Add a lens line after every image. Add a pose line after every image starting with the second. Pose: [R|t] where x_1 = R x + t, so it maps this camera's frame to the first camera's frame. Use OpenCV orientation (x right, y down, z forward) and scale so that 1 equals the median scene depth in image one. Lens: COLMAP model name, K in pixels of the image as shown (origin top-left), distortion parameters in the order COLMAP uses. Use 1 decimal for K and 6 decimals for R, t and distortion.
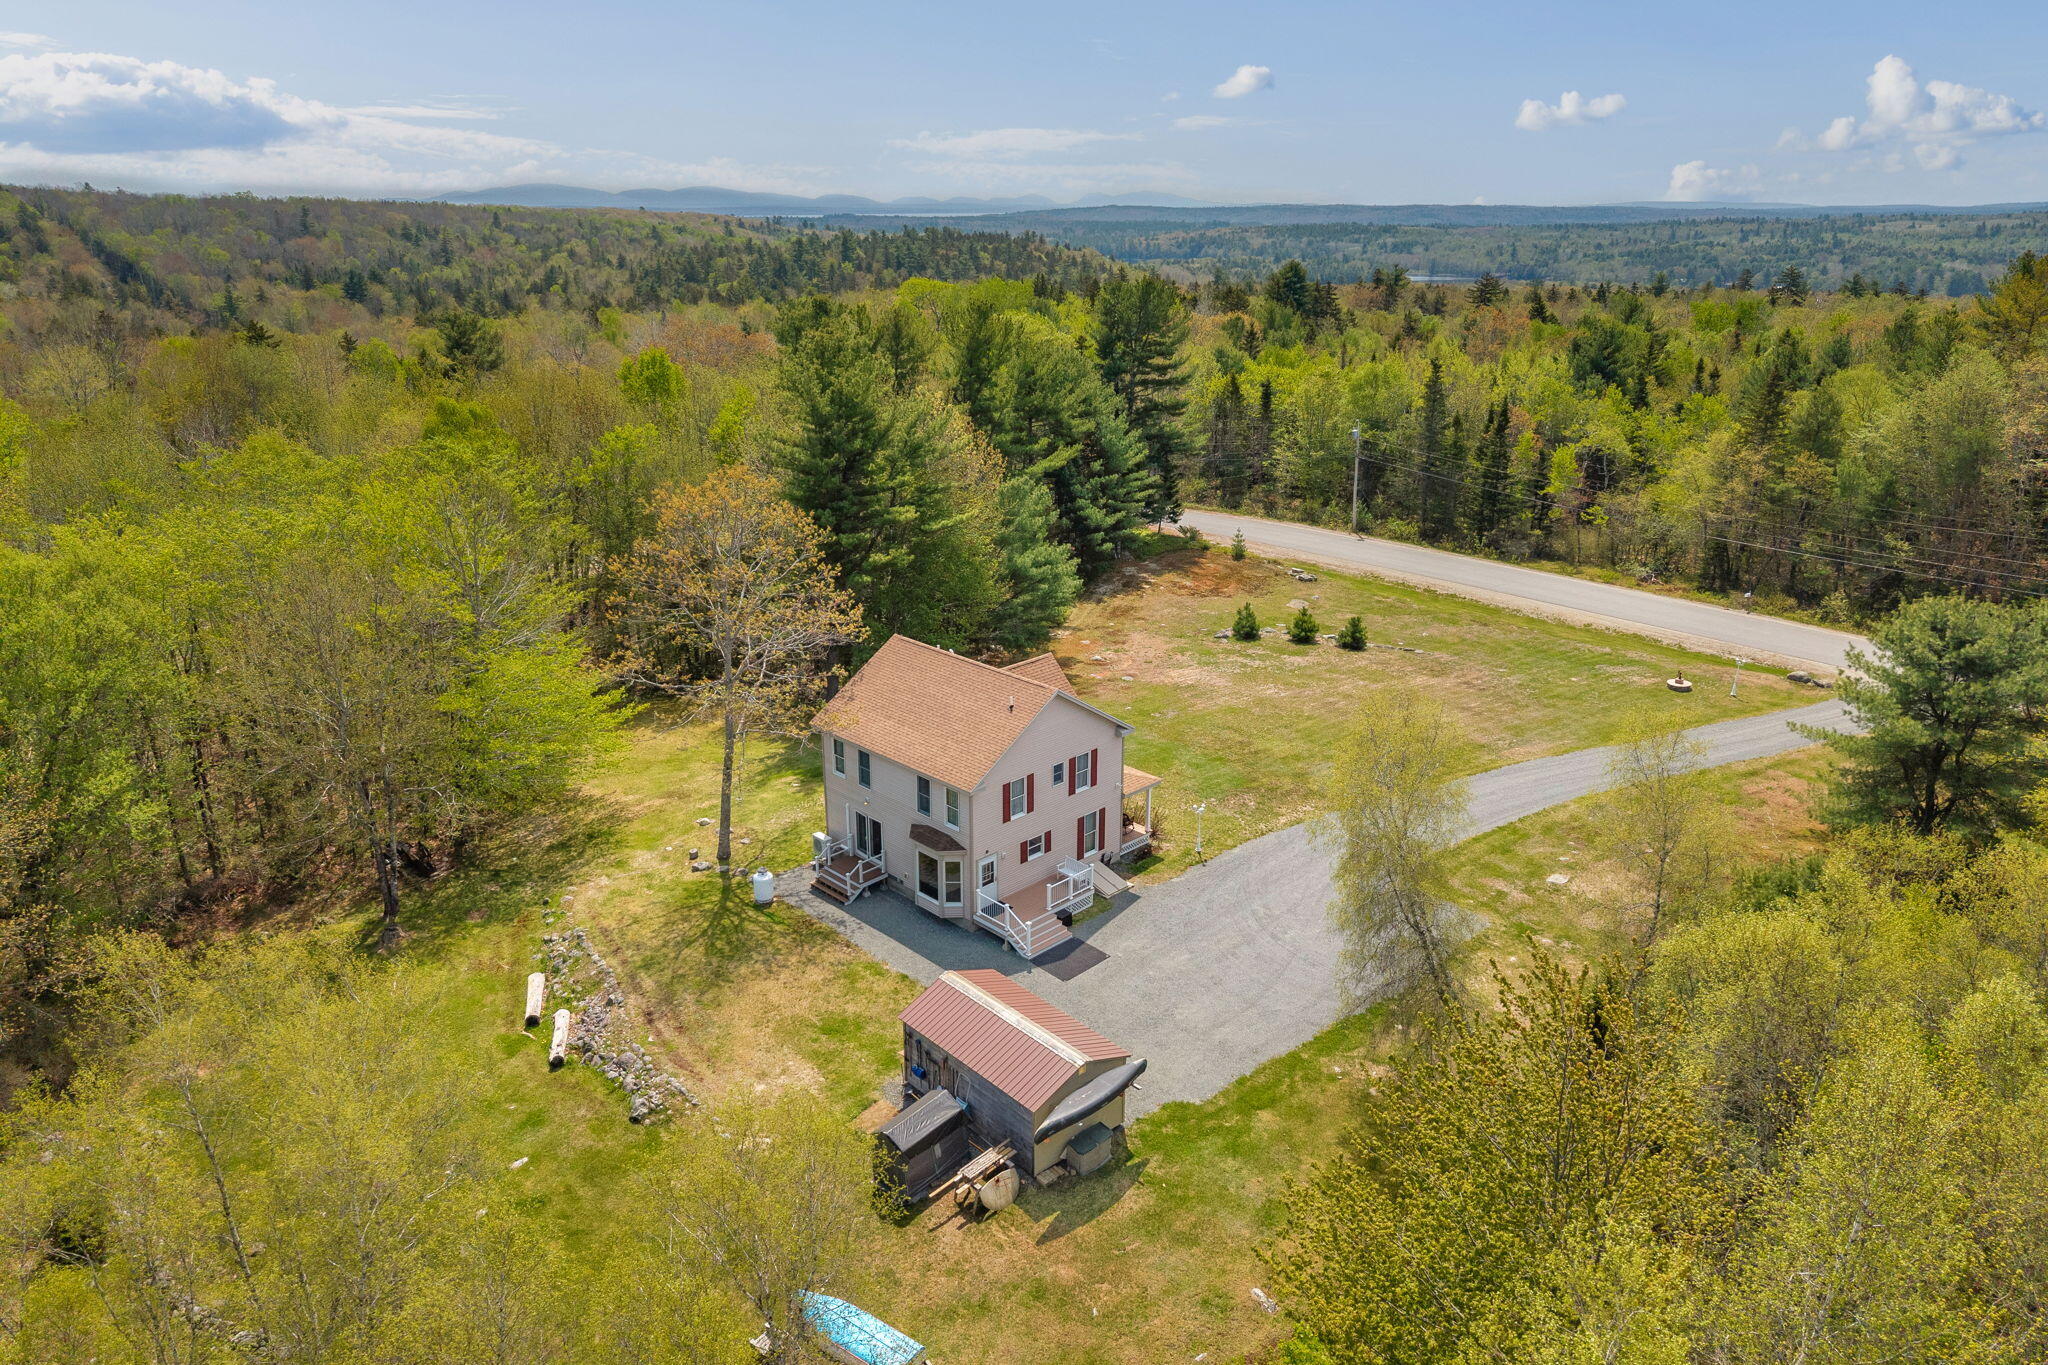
lens RADIAL K [[1368.8, 0, 1024.0], [0, 1368.8, 682.5], [0, 0, 1]] dist [0.001397, -0.004429]
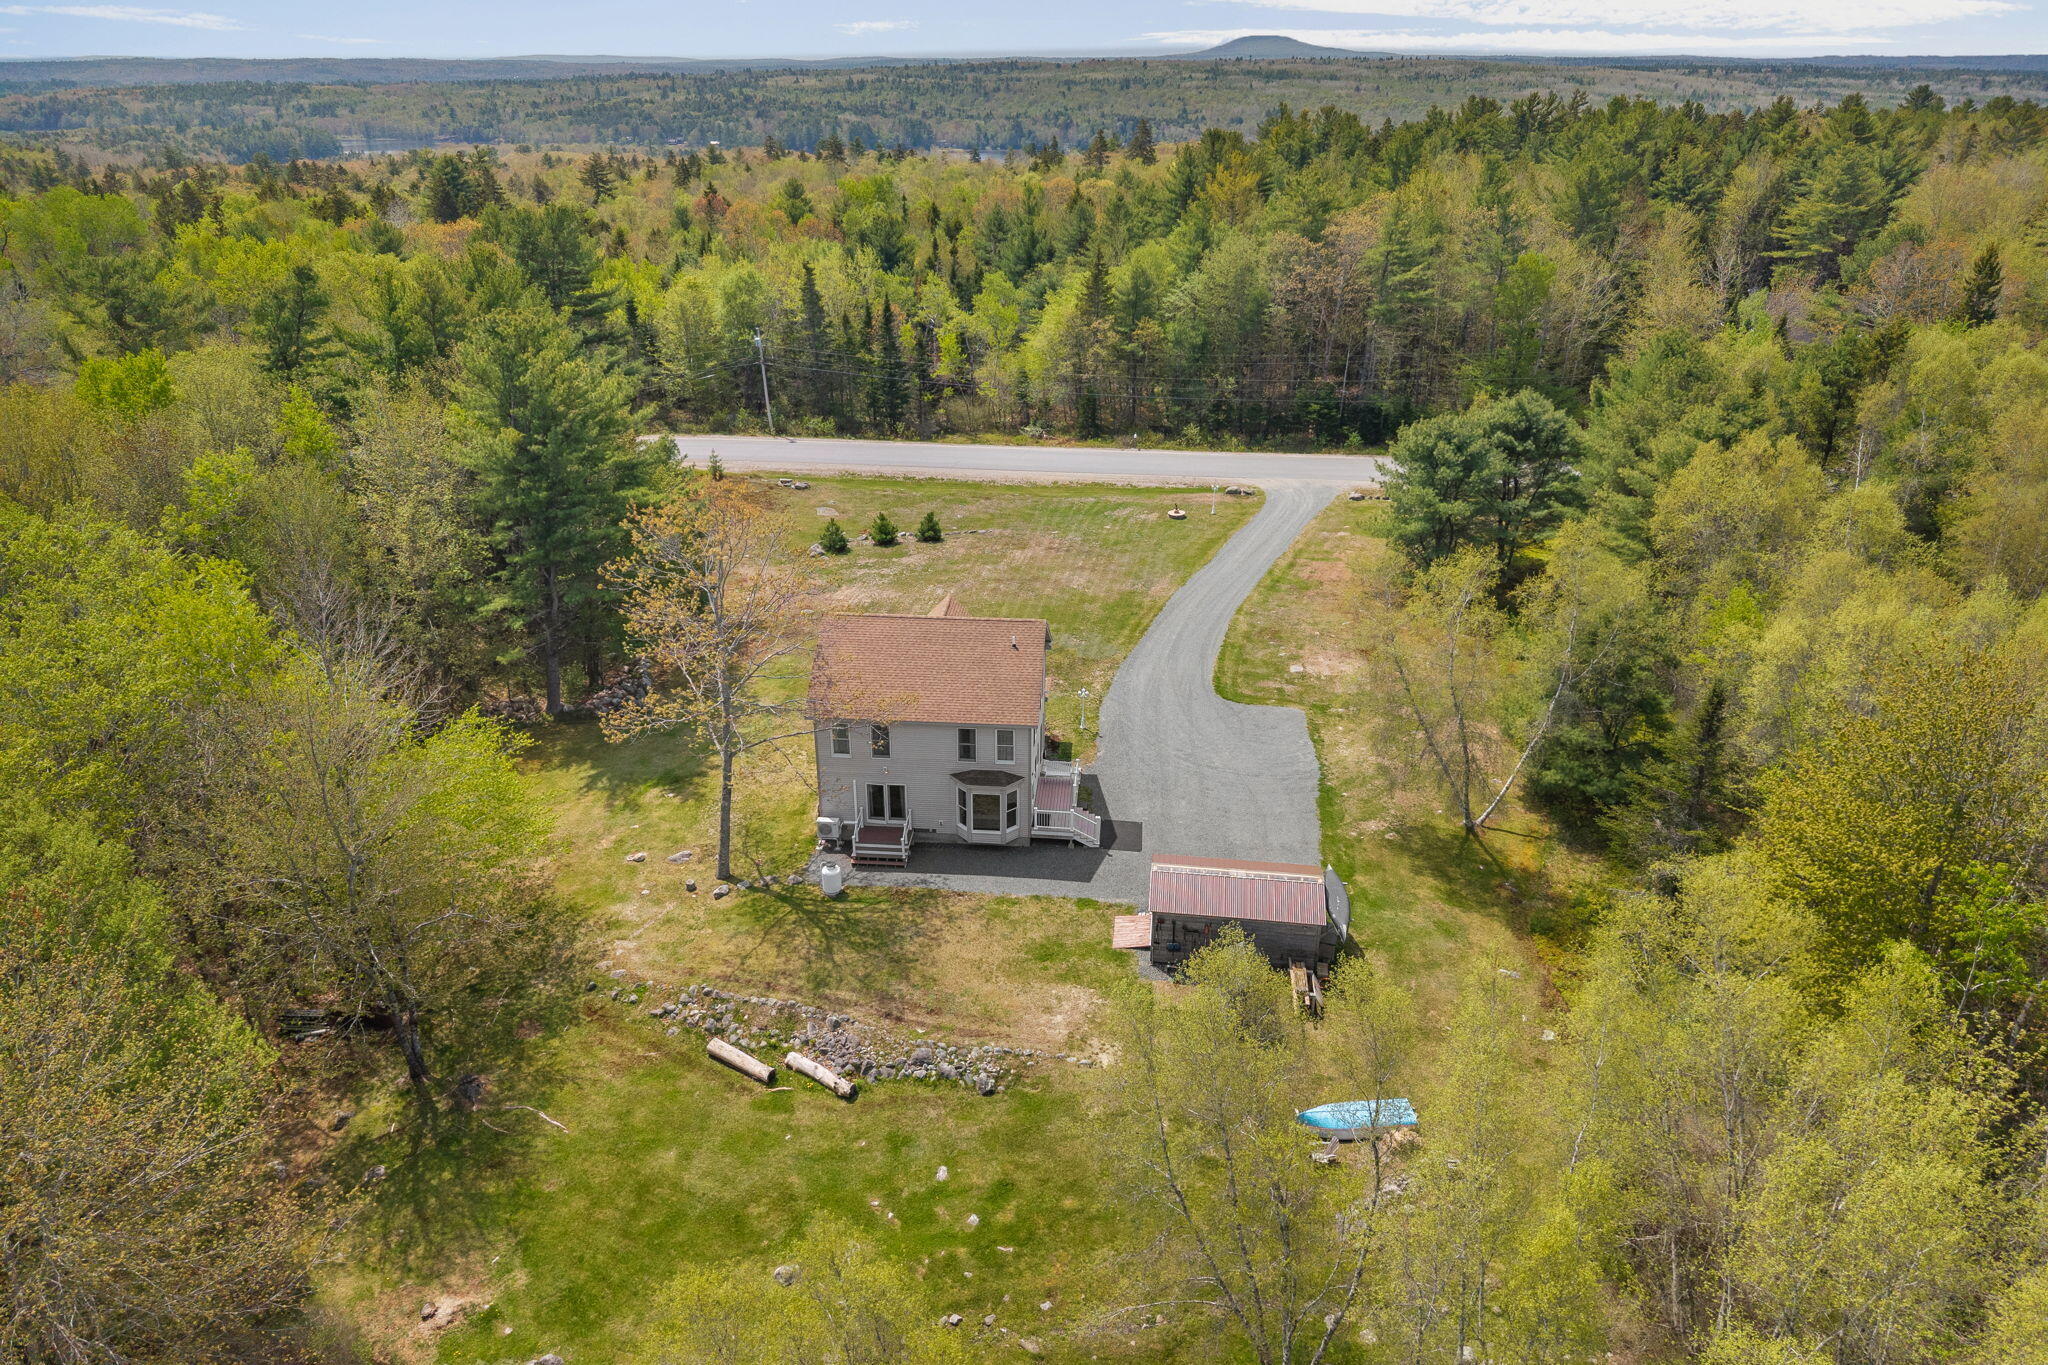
lens RADIAL K [[1368.8, 0, 1024.0], [0, 1368.8, 682.5], [0, 0, 1]] dist [0.001397, -0.004429]
pose [[0.754630, -0.269742, 0.598141, -0.425574], [0.213244, 0.962928, 0.165215, -0.085434], [-0.620533, 0.002874, 0.784175, 0.068763]]
